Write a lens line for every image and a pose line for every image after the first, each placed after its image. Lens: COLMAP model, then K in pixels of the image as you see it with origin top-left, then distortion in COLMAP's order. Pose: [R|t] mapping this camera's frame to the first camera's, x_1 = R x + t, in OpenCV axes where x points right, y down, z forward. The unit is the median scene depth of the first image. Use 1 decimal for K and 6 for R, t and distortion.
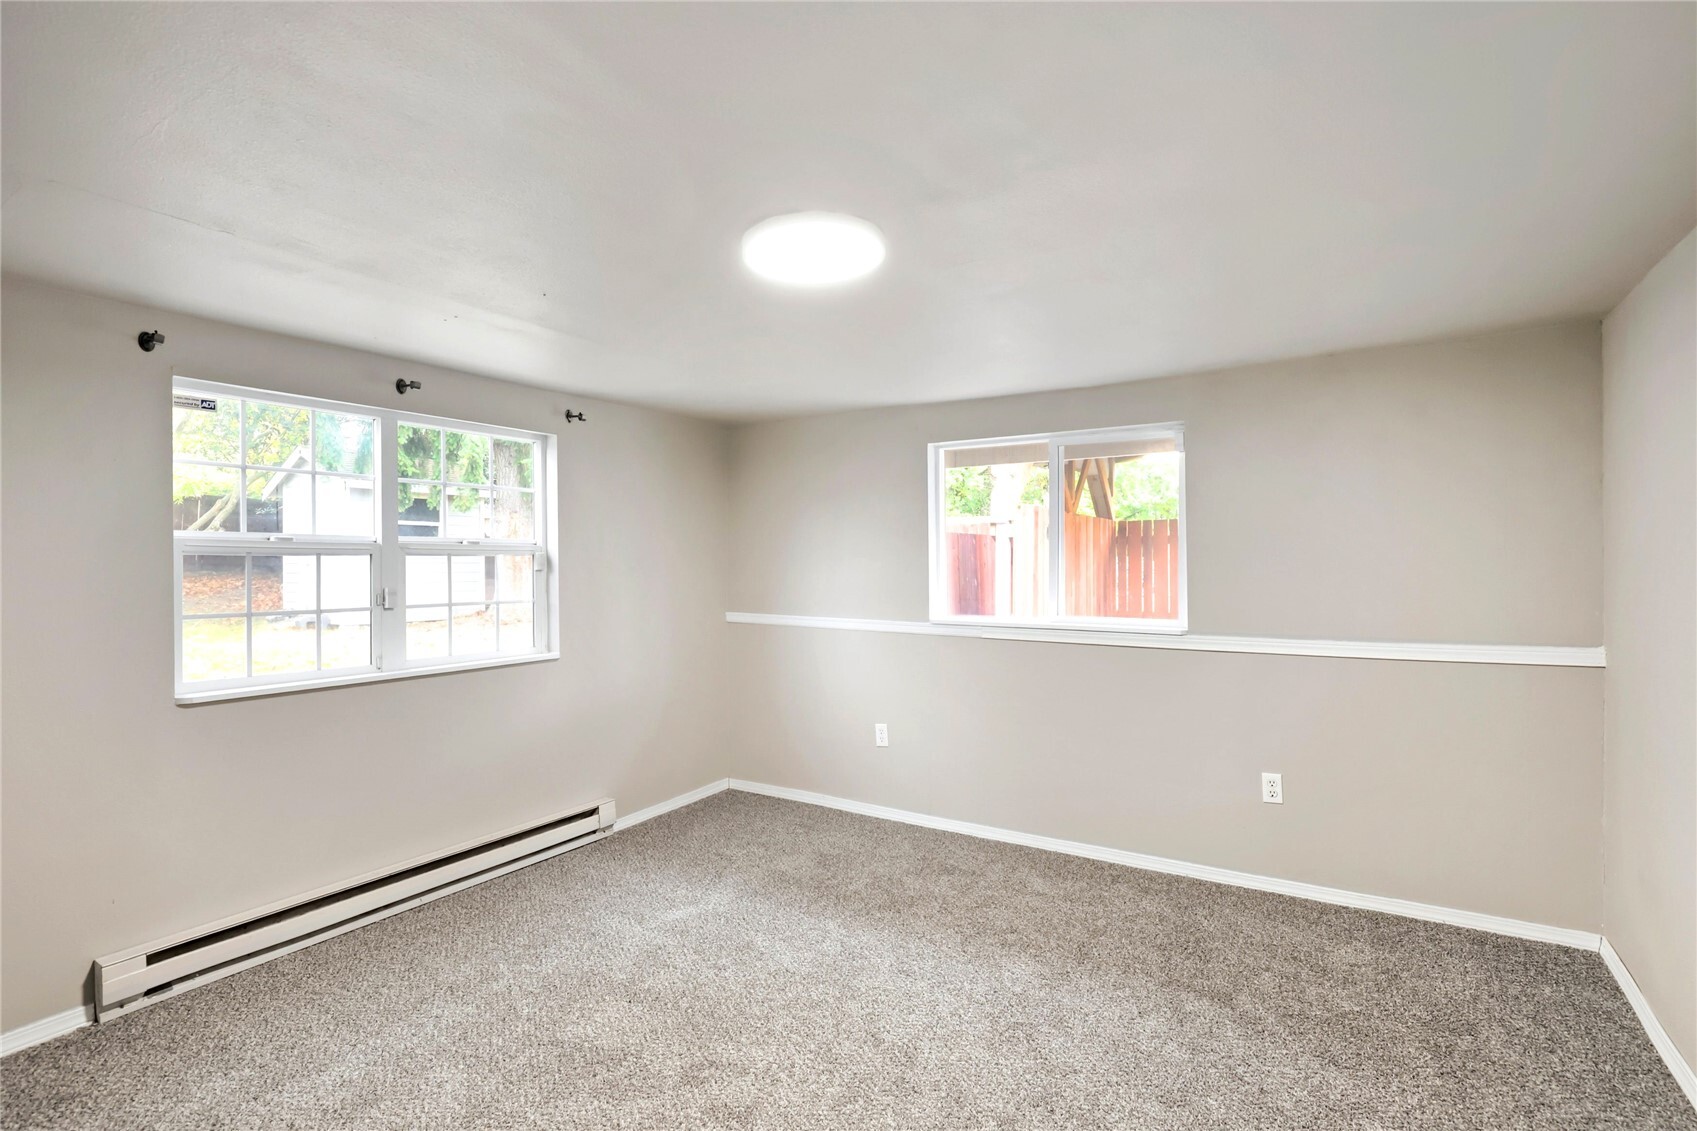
lens RADIAL K [[784.0, 0, 855.3], [0, 784.0, 569.7], [0, 0, 1]] dist [0.002589, 0.002712]
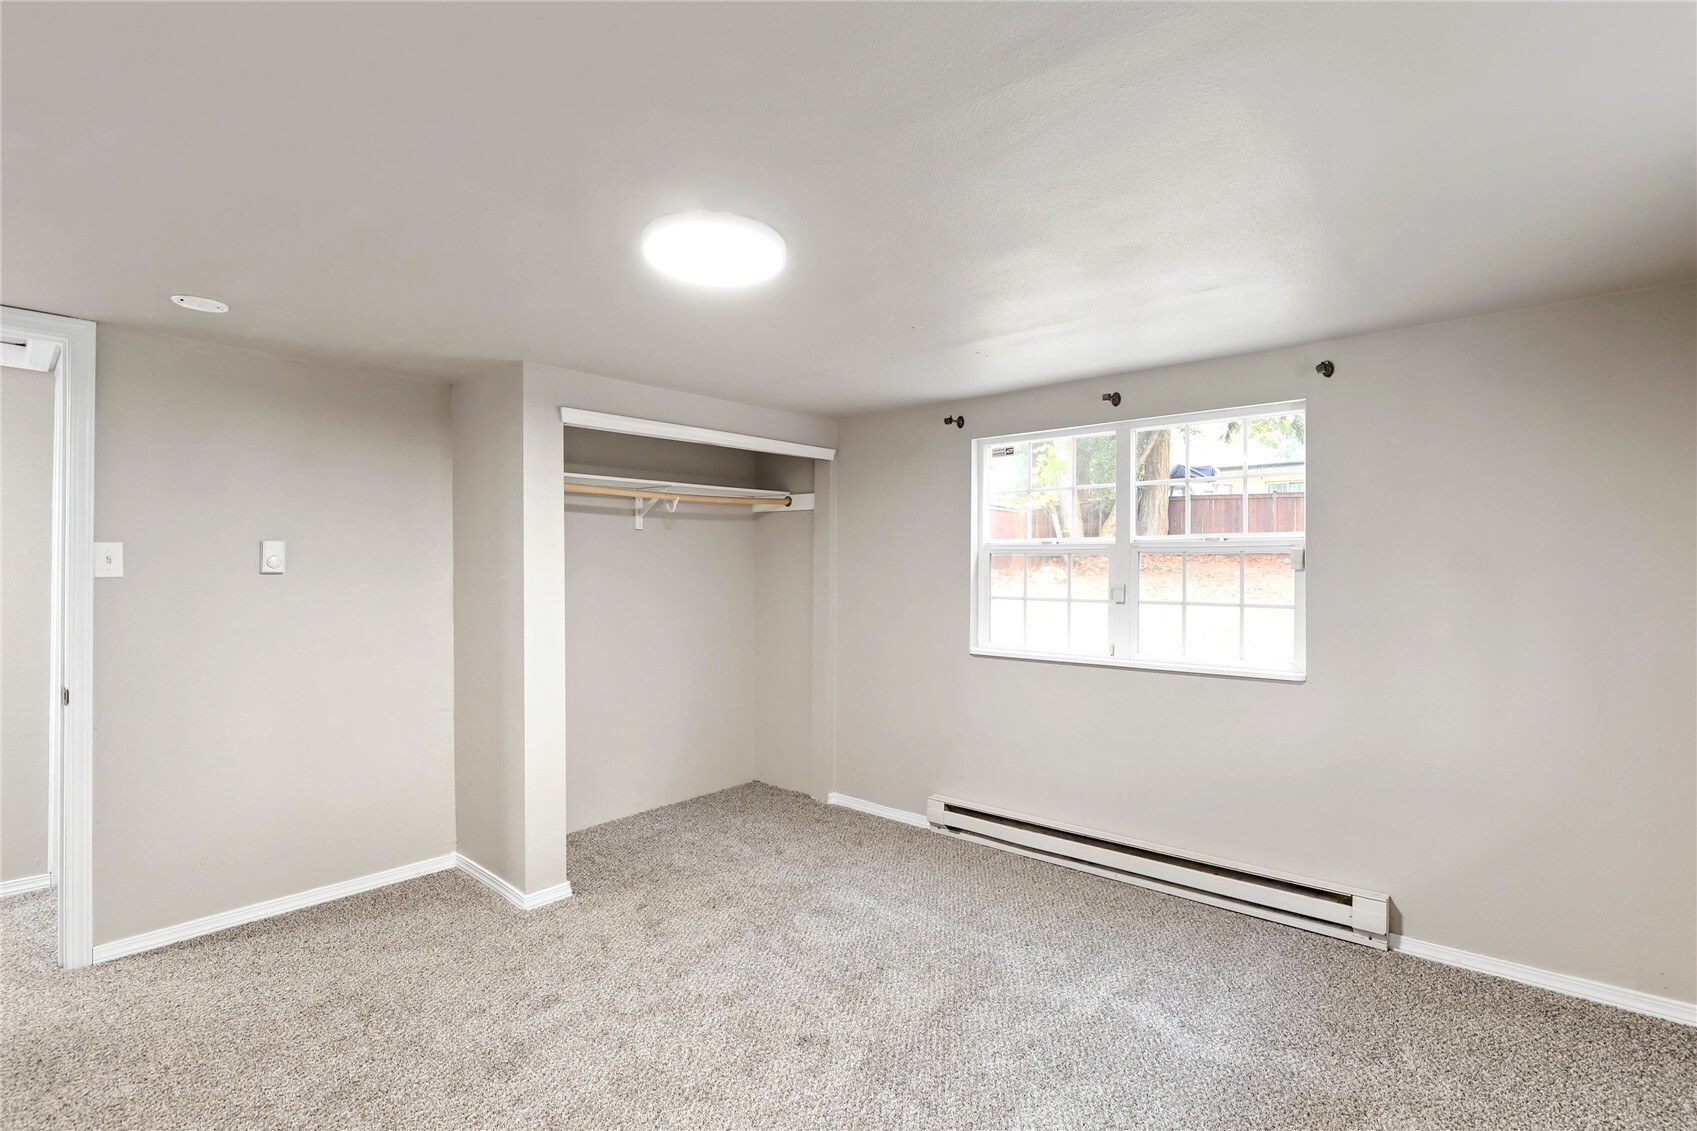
lens RADIAL K [[784.0, 0, 854.3], [0, 784.0, 569.7], [0, 0, 1]] dist [0.002589, 0.002712]
pose [[-0.133665, 0.012058, -0.990953, 0.551048], [-0.002580, 0.999918, 0.012515, -0.008883], [0.991023, 0.004229, -0.133623, 0.786368]]
